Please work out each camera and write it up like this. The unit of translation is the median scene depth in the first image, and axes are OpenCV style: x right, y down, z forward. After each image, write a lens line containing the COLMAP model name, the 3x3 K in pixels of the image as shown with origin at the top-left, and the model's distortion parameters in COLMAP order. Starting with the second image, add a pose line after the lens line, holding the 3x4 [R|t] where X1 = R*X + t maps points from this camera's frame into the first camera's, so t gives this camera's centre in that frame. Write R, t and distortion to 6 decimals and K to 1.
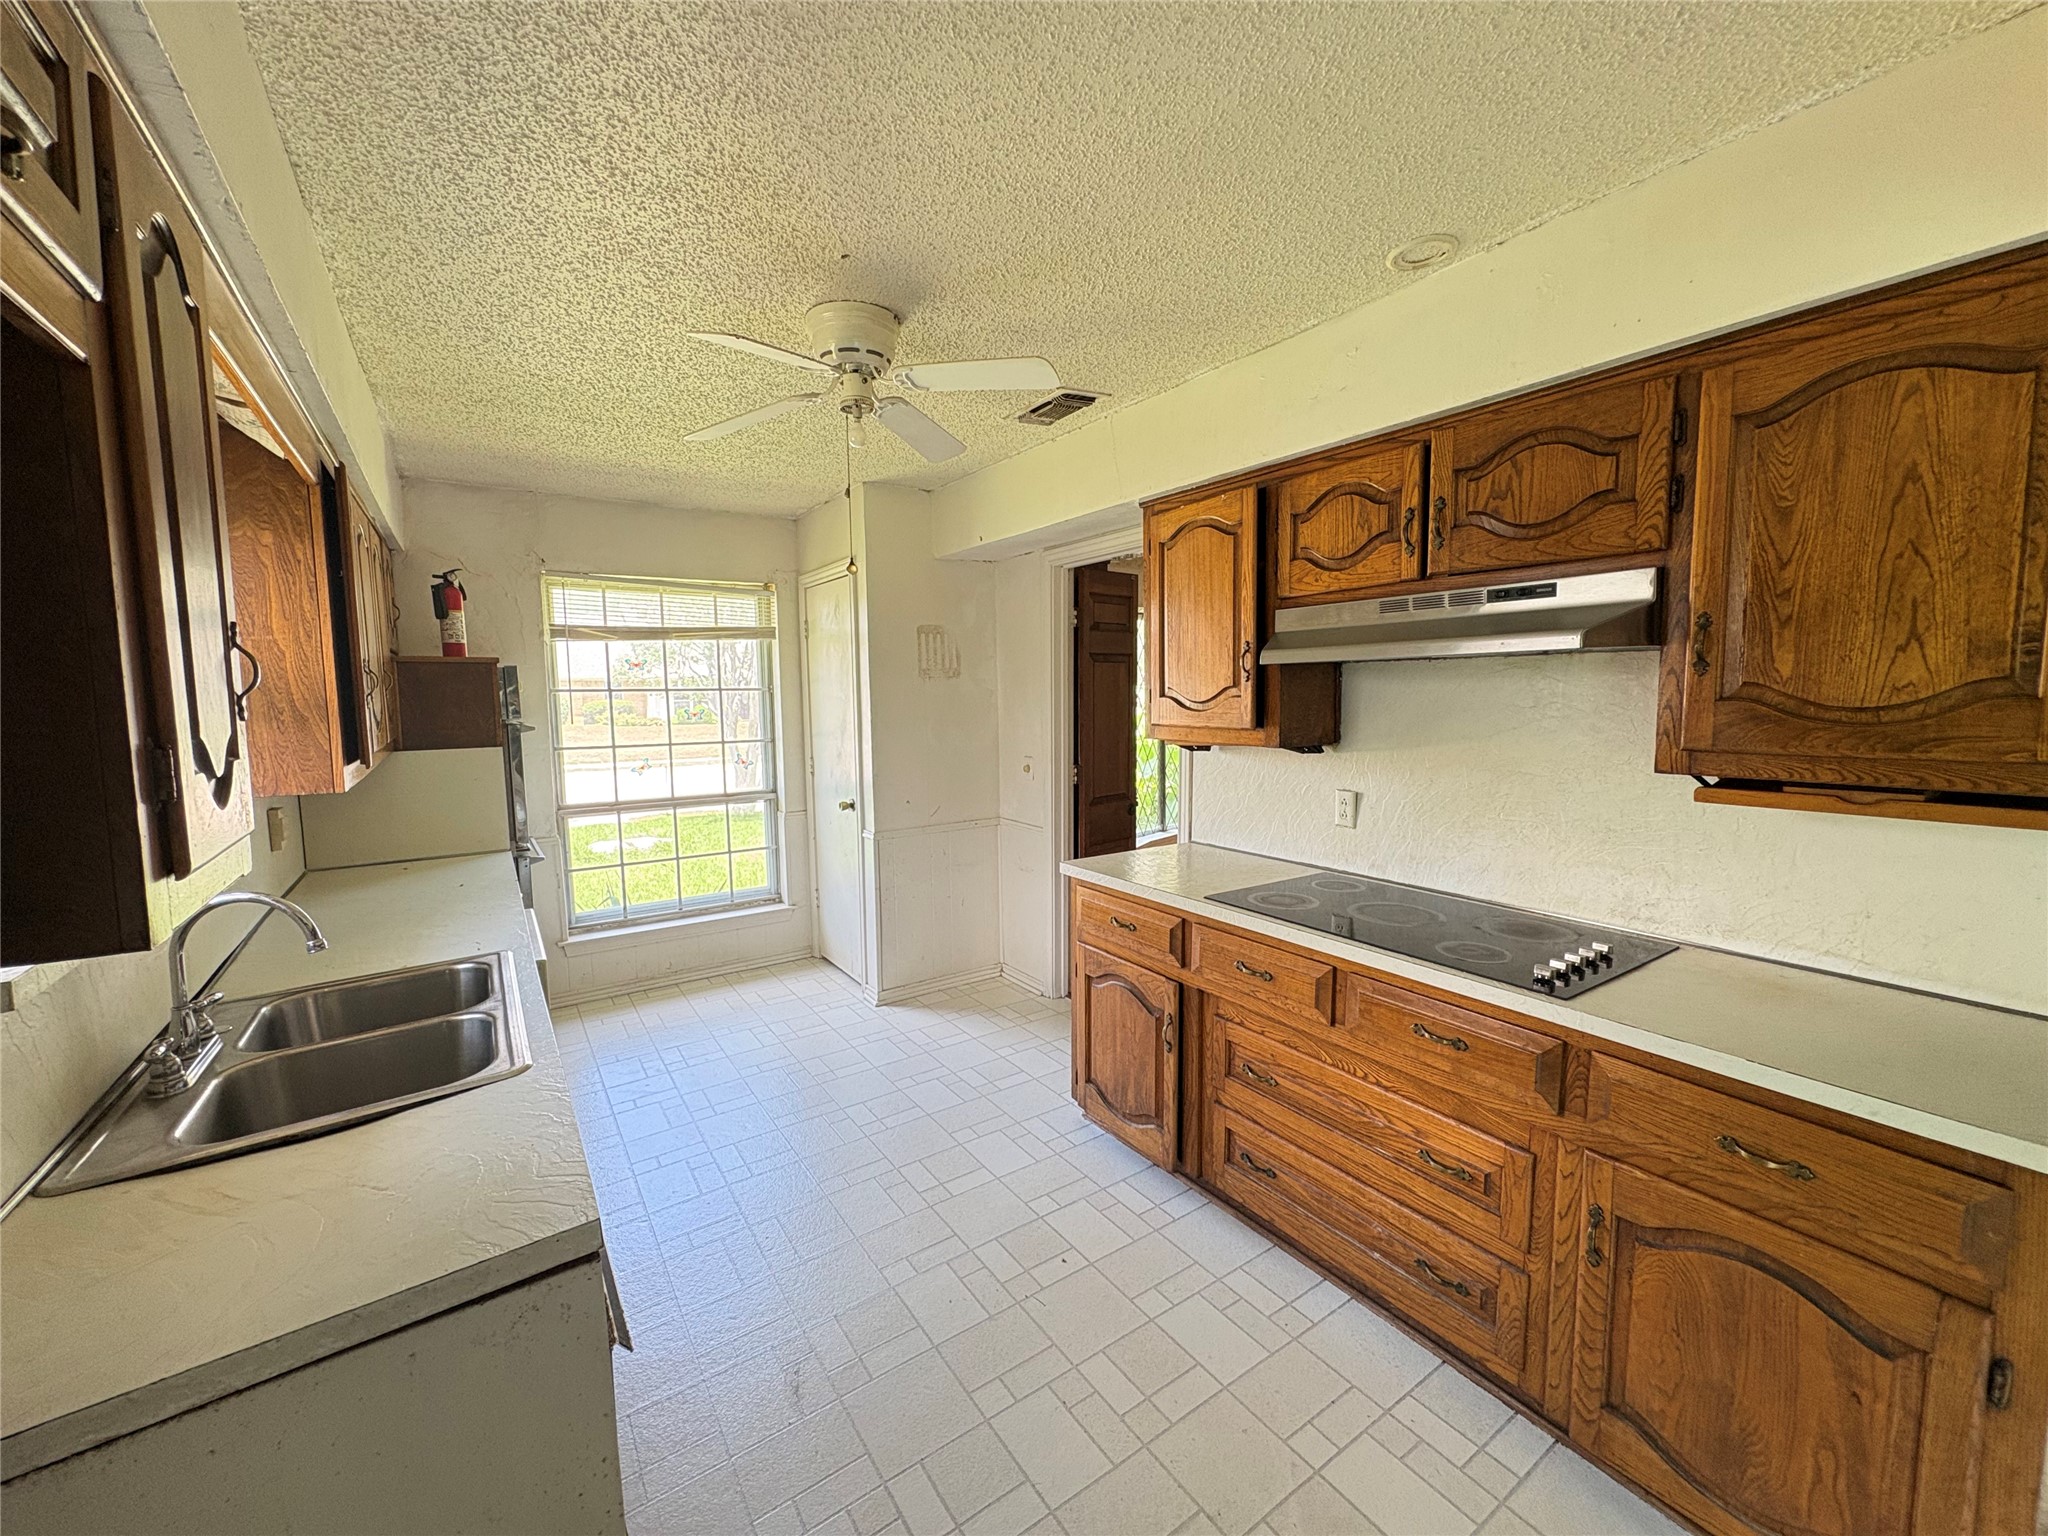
lens RADIAL K [[819.5, 0, 1022.1], [0, 819.5, 764.8], [0, 0, 1]] dist [0.002430, -0.000153]
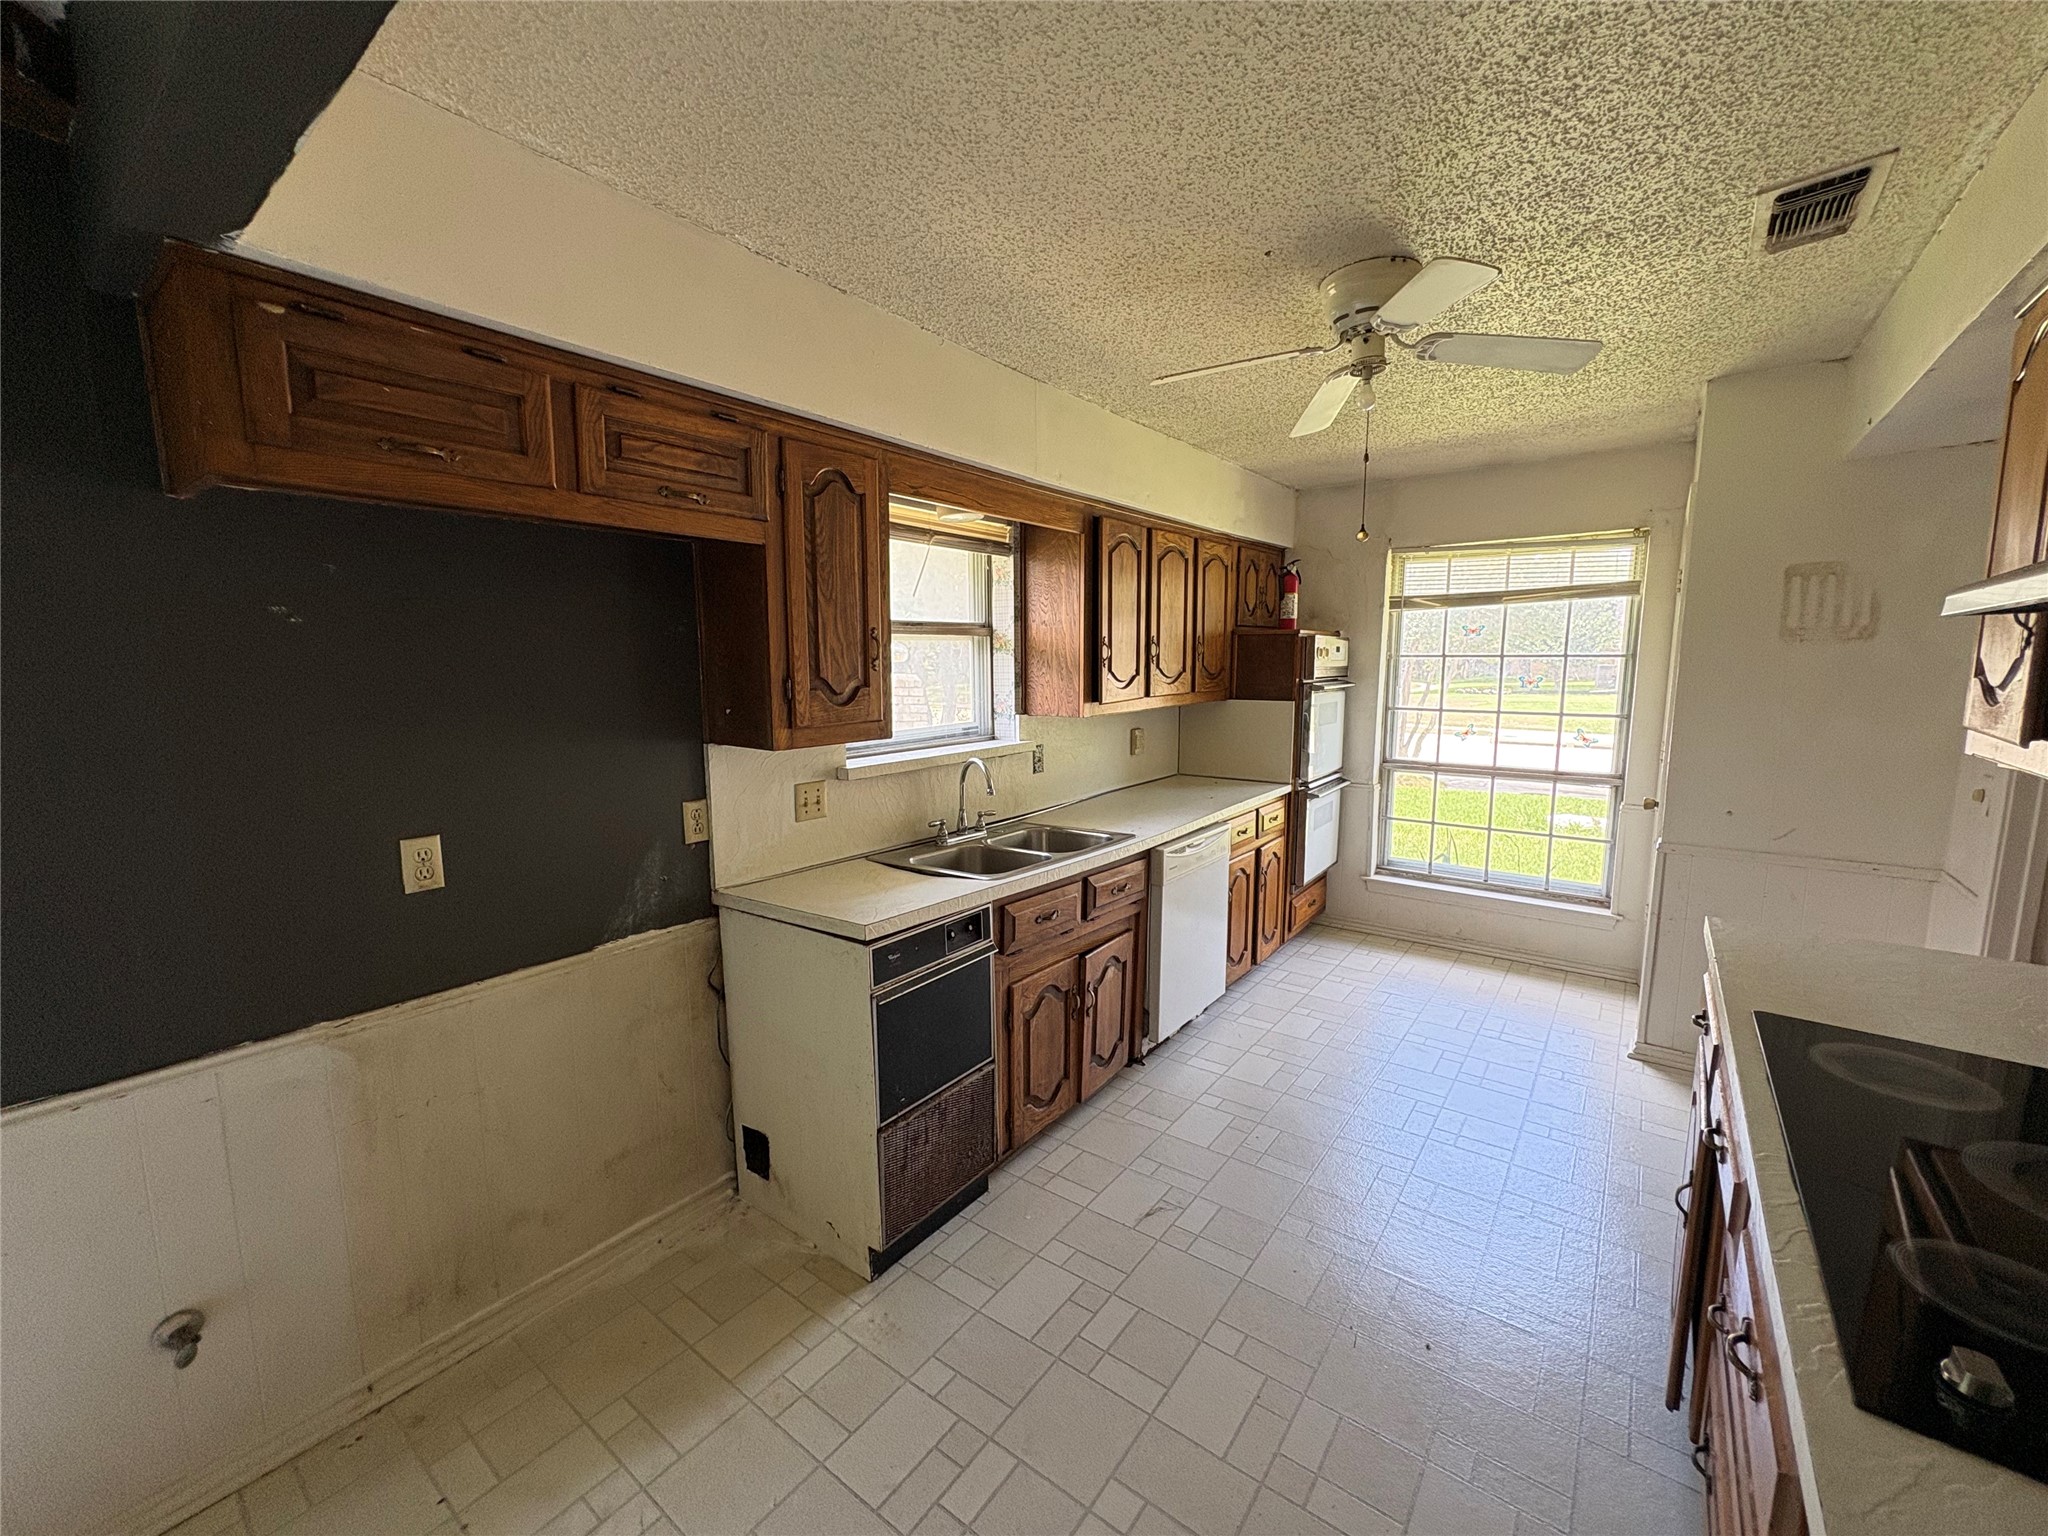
lens RADIAL K [[819.5, 0, 1021.4], [0, 819.5, 767.3], [0, 0, 1]] dist [0.002430, -0.000153]
pose [[0.318747, 0.134939, -0.938185, 0.326003], [-0.088978, 0.989703, 0.112119, -0.019793], [0.943654, 0.047740, 0.327472, 0.158605]]
